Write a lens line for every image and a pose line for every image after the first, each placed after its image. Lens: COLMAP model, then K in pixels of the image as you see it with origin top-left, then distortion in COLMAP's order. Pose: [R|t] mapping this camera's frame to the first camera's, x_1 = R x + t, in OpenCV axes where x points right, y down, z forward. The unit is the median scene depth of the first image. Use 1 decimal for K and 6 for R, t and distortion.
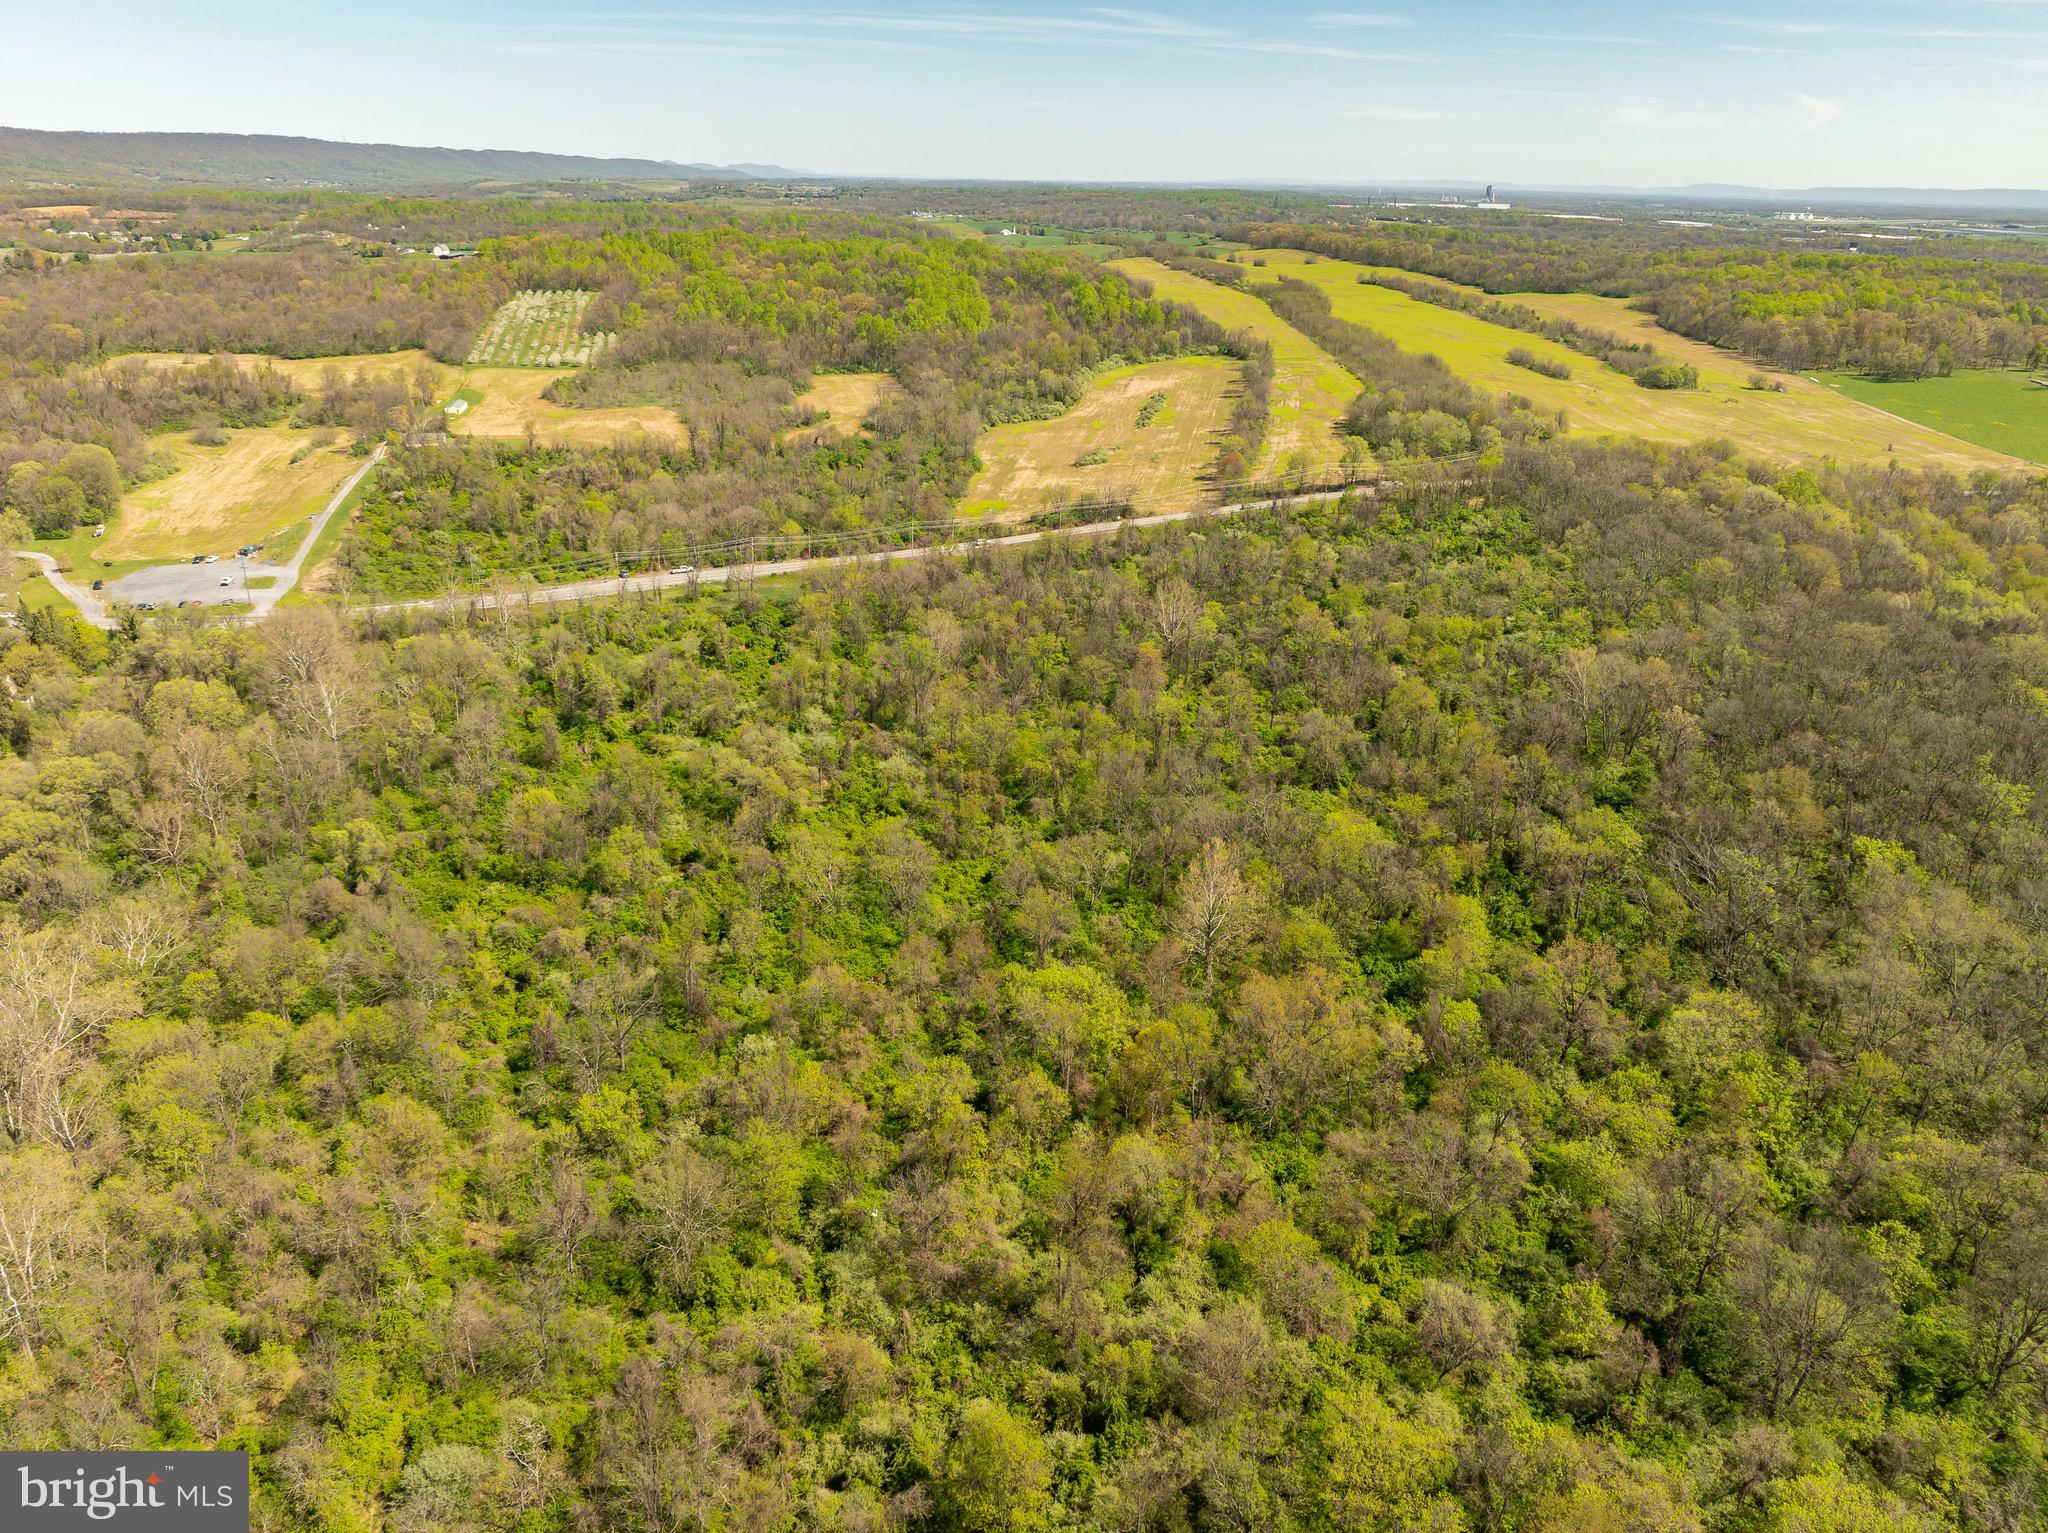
lens RADIAL K [[1444.4, 0, 1021.2], [0, 1444.4, 741.3], [0, 0, 1]] dist [-0.051711, 0.027489]
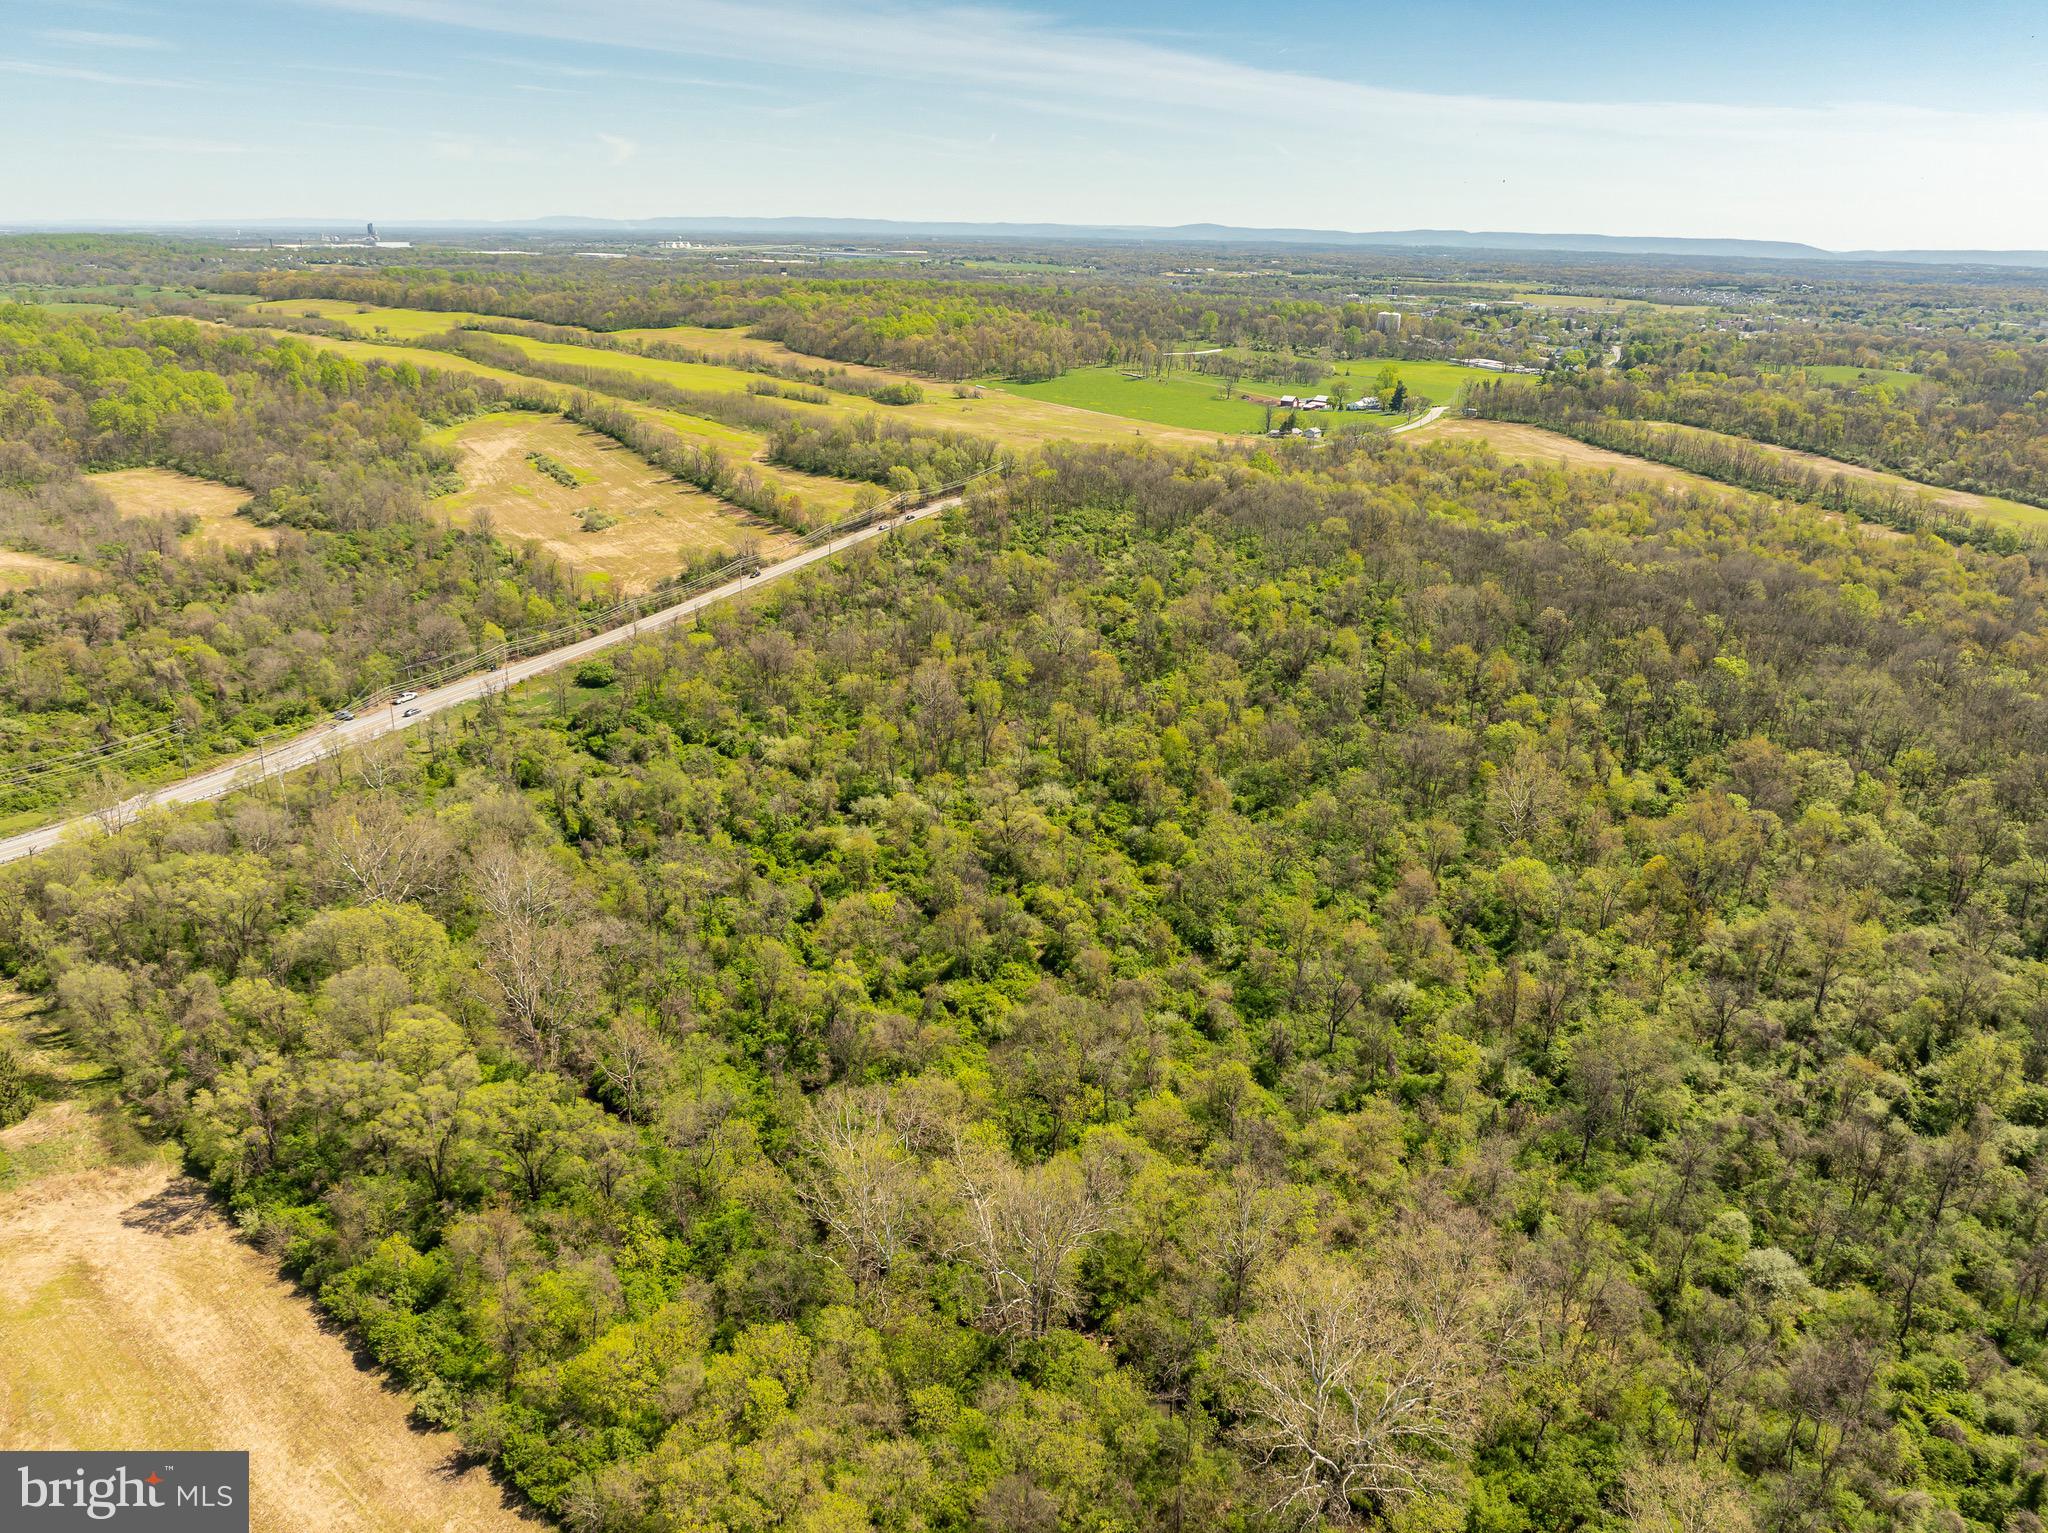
lens RADIAL K [[1444.4, 0, 1021.2], [0, 1444.4, 741.3], [0, 0, 1]] dist [-0.051711, 0.027489]
pose [[0.751706, -0.224278, 0.620192, -0.238668], [0.237674, 0.969334, 0.062464, -0.030007], [-0.615183, 0.100448, 0.781959, 0.052399]]
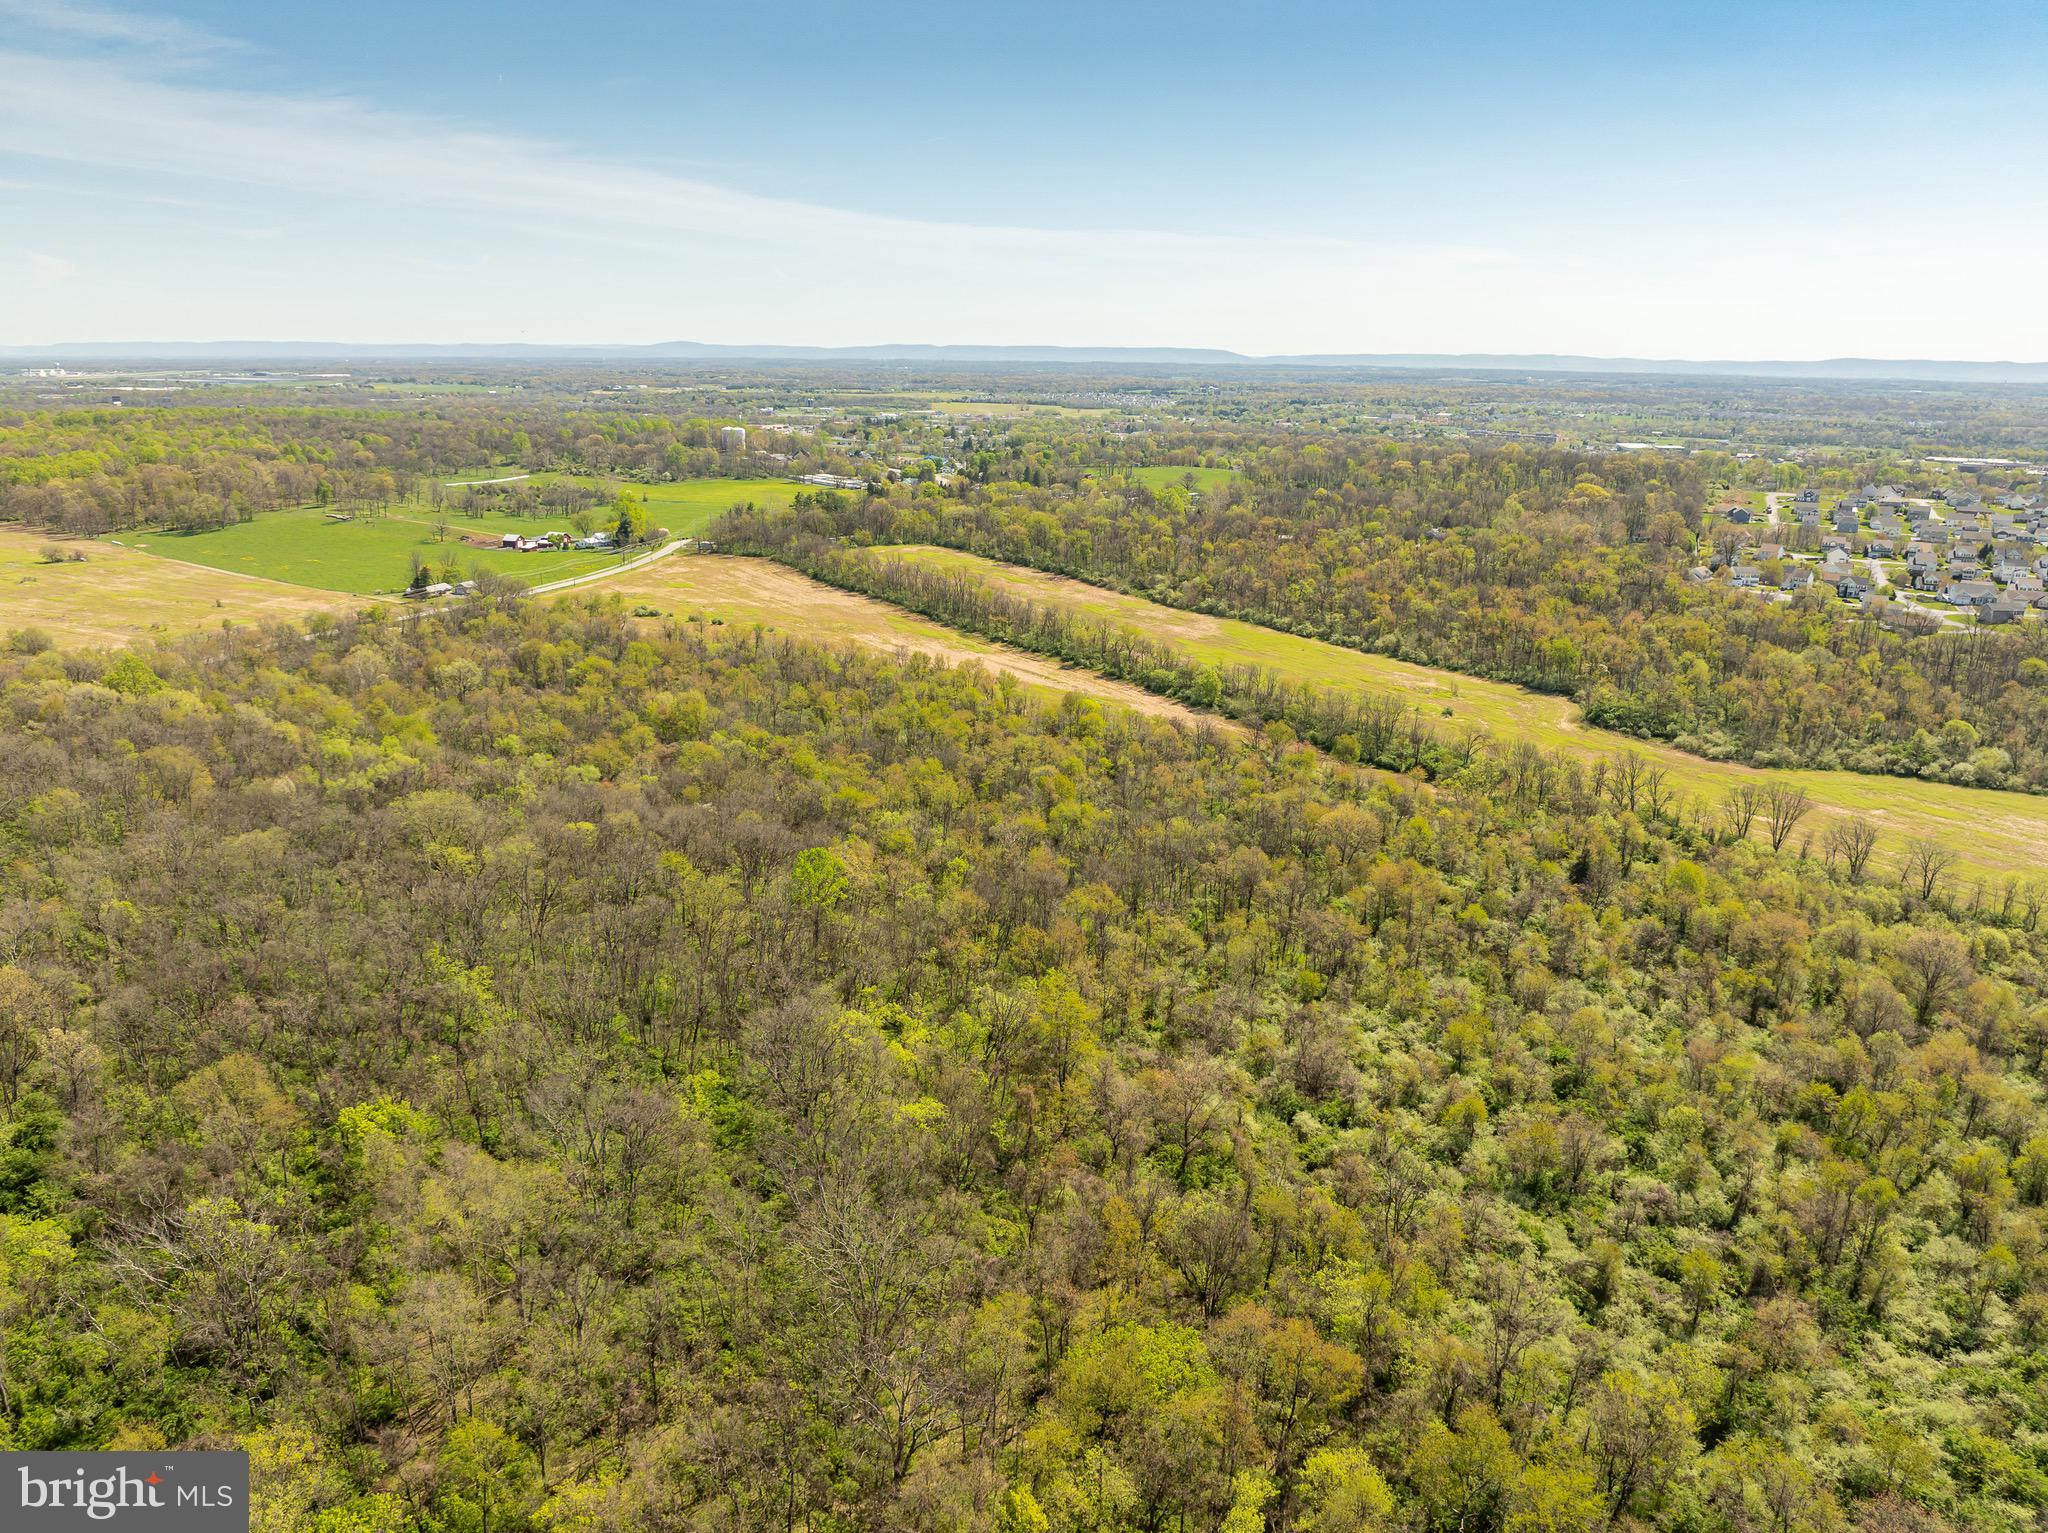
lens RADIAL K [[1444.4, 0, 1021.2], [0, 1444.4, 741.3], [0, 0, 1]] dist [-0.051711, 0.027489]
pose [[0.488592, -0.237273, 0.839631, 0.034010], [0.318417, 0.944432, 0.081598, -0.017877], [-0.812335, 0.227485, 0.536994, 0.046481]]
